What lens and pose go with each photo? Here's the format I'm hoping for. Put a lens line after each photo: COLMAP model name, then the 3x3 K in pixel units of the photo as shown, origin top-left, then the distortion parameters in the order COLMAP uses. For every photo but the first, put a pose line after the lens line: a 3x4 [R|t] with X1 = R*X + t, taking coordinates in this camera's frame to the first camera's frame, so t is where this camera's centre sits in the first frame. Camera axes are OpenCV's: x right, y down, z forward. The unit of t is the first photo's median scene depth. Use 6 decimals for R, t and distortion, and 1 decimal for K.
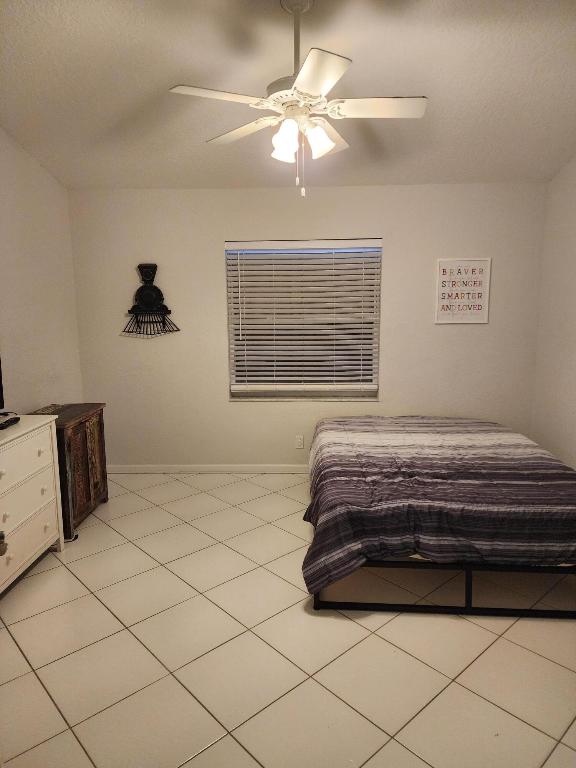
lens RADIAL K [[525.2, 0, 286.3], [0, 525.2, 368.7], [0, 0, 1]] dist [0.094056, -0.091983]
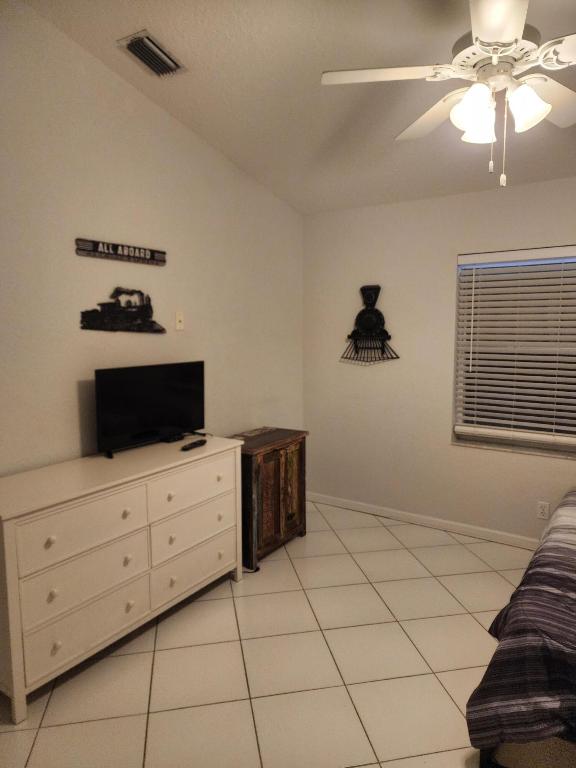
lens RADIAL K [[525.2, 0, 286.3], [0, 525.2, 368.7], [0, 0, 1]] dist [0.094056, -0.091983]
pose [[0.849976, 0.046877, -0.524732, 0.137027], [-0.066493, 0.997614, -0.018586, -0.032682], [0.522608, 0.050688, 0.851065, 0.182345]]
